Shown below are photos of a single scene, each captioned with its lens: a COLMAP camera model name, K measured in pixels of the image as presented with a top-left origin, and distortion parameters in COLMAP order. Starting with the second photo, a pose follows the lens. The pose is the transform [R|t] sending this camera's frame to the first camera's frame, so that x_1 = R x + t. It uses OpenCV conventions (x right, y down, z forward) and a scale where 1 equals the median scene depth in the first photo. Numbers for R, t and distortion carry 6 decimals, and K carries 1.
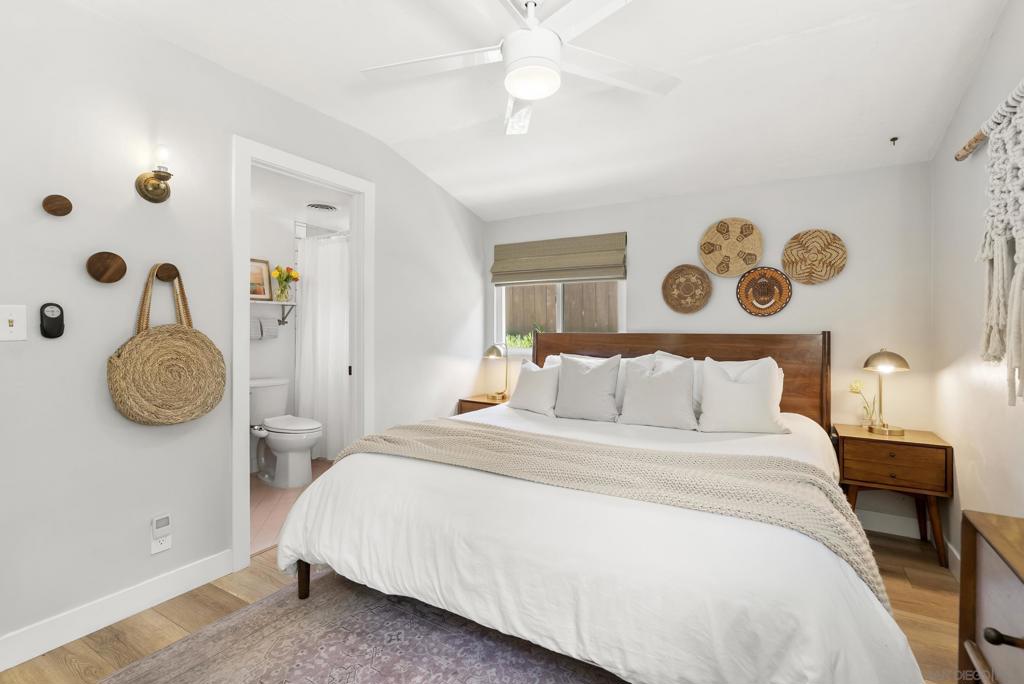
lens RADIAL K [[462.9, 0, 519.2], [0, 462.9, 337.9], [0, 0, 1]] dist [-0.001033, -0.000083]
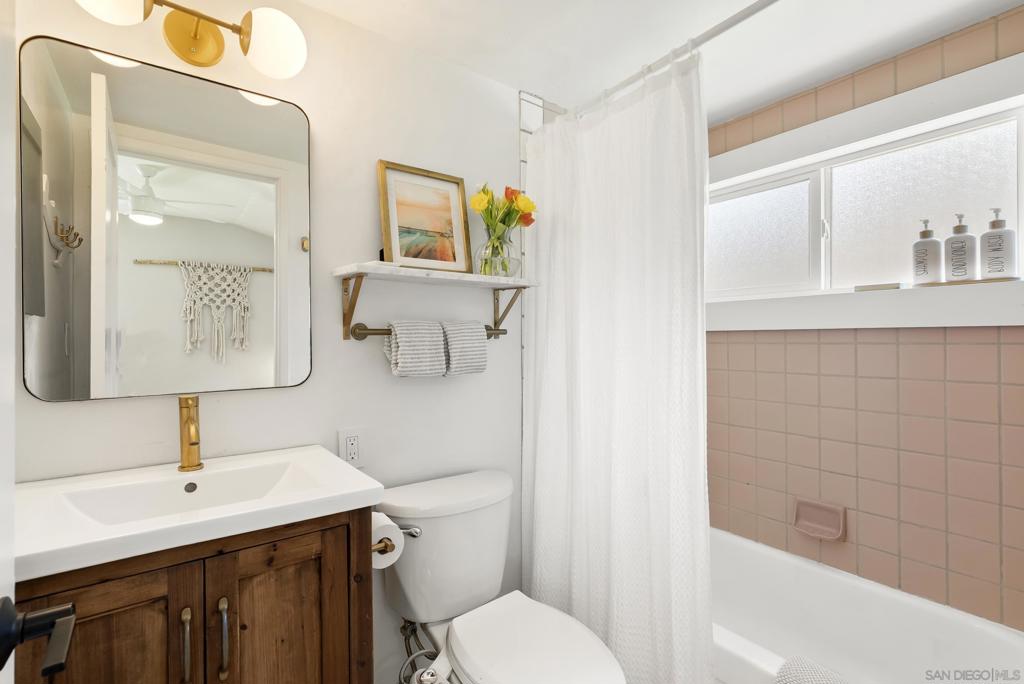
lens RADIAL K [[462.9, 0, 511.8], [0, 462.9, 342.5], [0, 0, 1]] dist [-0.001033, -0.000083]
pose [[0.917912, -0.006058, -0.396737, -0.347069], [0.001670, 0.999934, -0.011403, -0.020345], [0.396779, 0.009804, 0.917862, 0.653553]]
